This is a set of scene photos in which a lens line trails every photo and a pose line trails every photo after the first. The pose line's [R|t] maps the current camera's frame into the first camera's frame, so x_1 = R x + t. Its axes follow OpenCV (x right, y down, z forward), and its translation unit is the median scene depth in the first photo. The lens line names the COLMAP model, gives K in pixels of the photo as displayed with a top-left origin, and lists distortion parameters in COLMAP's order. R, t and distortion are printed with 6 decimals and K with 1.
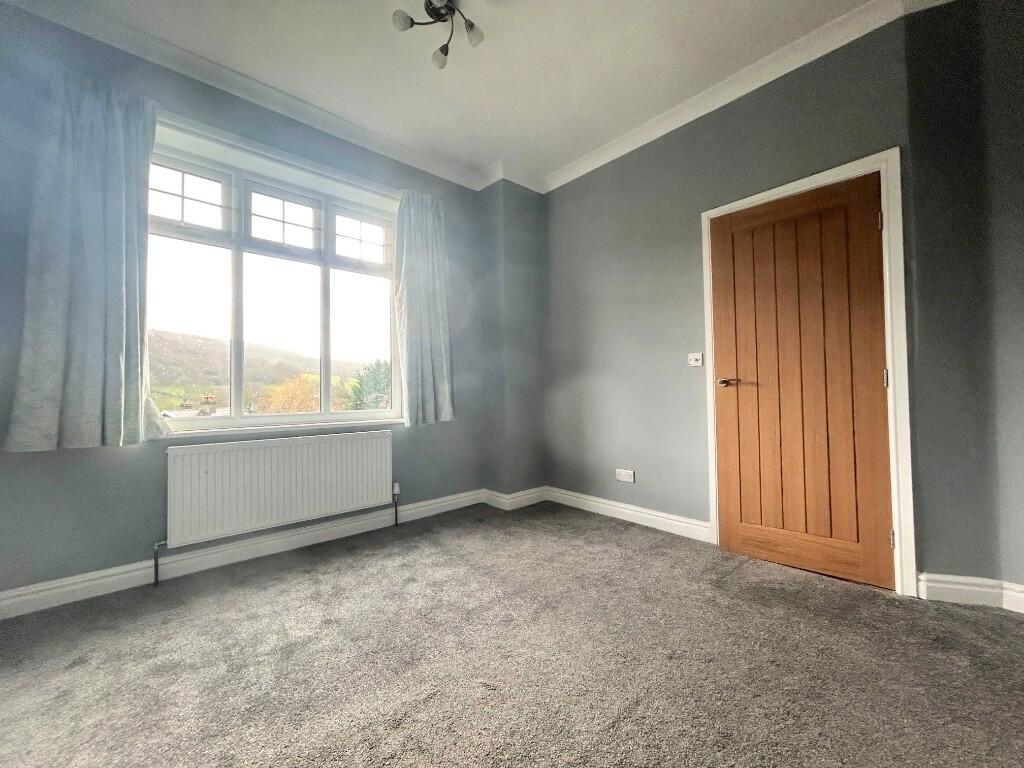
lens RADIAL K [[412.2, 0, 512.7], [0, 412.2, 379.0], [0, 0, 1]] dist [-0.000807, -0.000020]
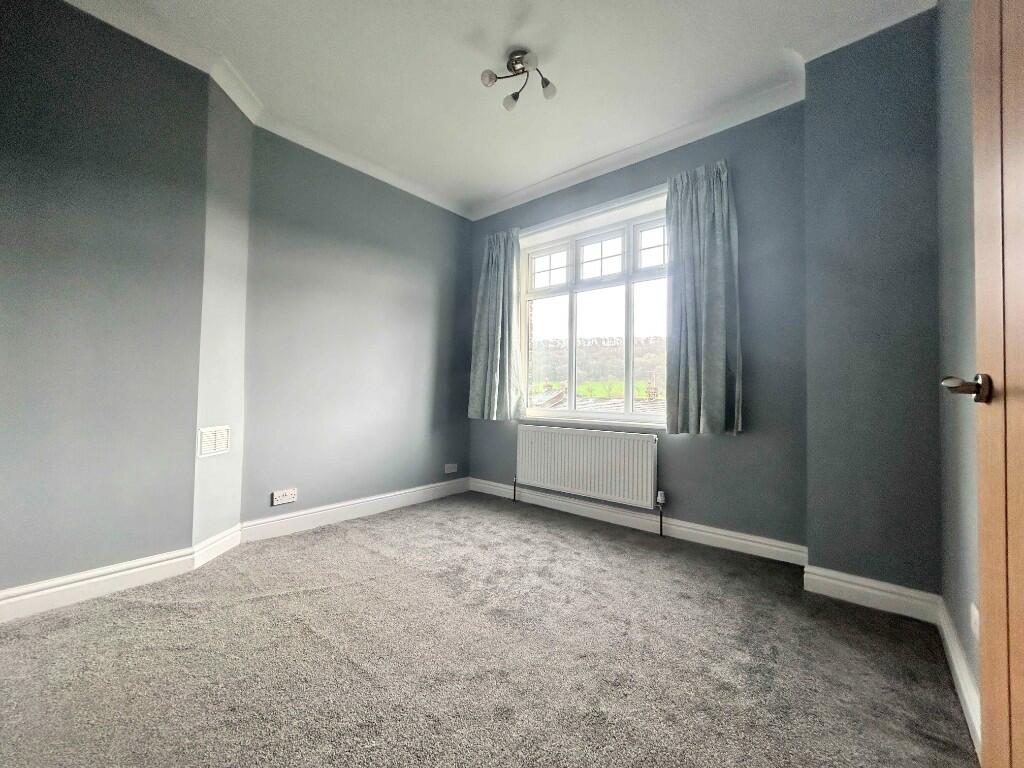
lens RADIAL K [[410.0, 0, 513.5], [0, 410.0, 382.8], [0, 0, 1]] dist [-0.001020, 0.000184]
pose [[0.129732, -0.013534, -0.991457, 0.665220], [0.012472, 0.999850, -0.012017, 0.008781], [0.991471, -0.010807, 0.129881, 0.582572]]
